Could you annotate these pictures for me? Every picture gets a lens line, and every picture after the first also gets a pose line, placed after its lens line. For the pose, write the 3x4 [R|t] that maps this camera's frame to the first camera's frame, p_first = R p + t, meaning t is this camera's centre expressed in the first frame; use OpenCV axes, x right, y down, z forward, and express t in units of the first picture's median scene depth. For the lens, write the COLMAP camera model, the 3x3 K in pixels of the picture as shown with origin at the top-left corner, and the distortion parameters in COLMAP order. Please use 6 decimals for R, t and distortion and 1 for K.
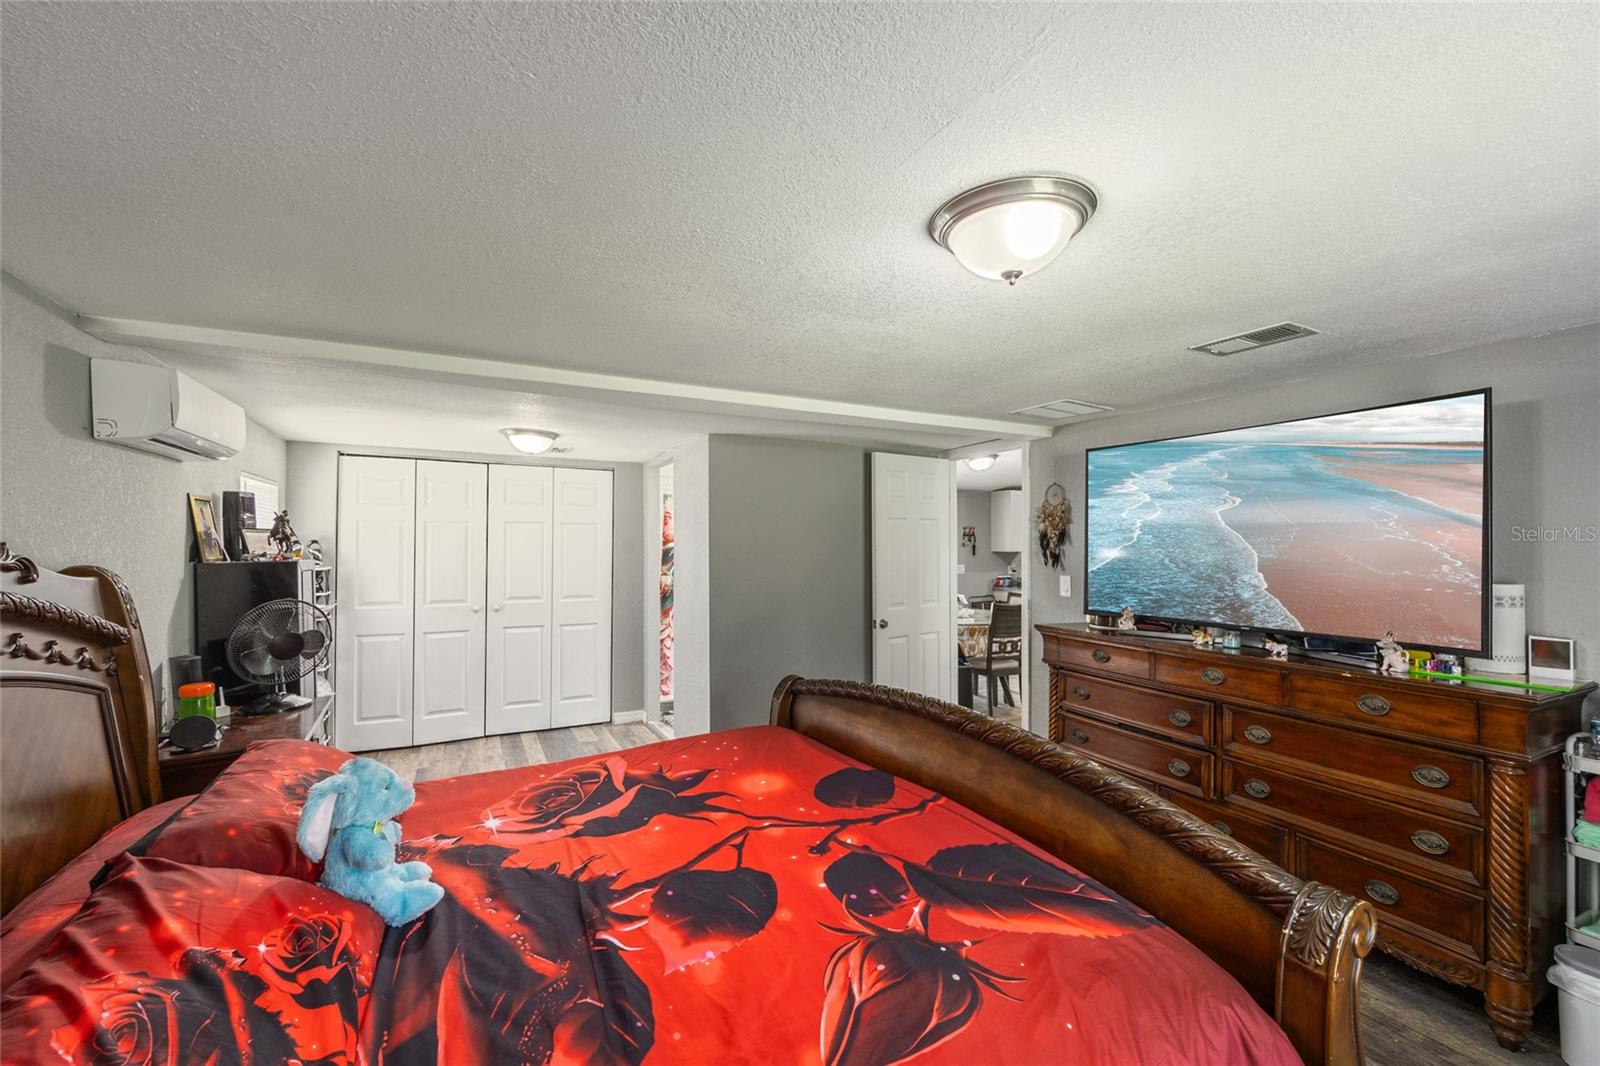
lens RADIAL K [[641.9, 0, 800.0], [0, 641.9, 533.0], [0, 0, 1]] dist [-0.000380, -0.000035]
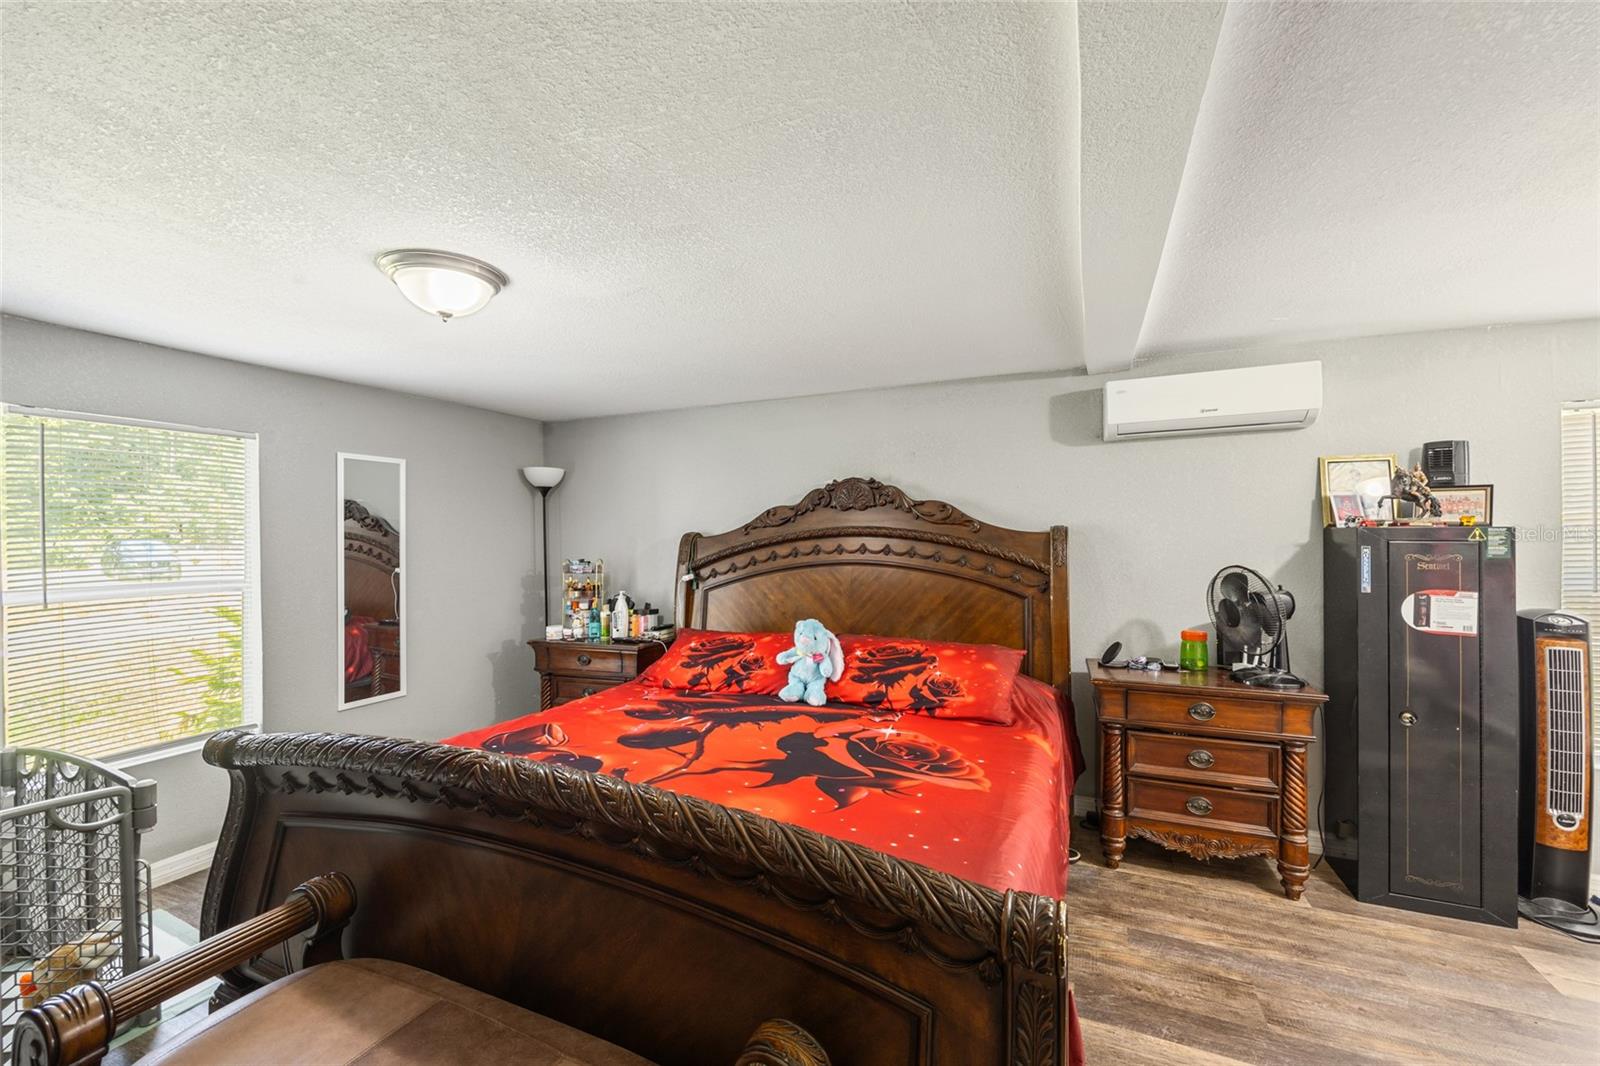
lens RADIAL K [[641.9, 0, 800.0], [0, 641.9, 533.0], [0, 0, 1]] dist [-0.000380, -0.000035]
pose [[-0.779042, 0.012257, -0.626851, 0.444529], [0.020426, 0.999774, -0.005836, 0.065698], [0.626638, -0.017351, -0.779117, 1.881166]]
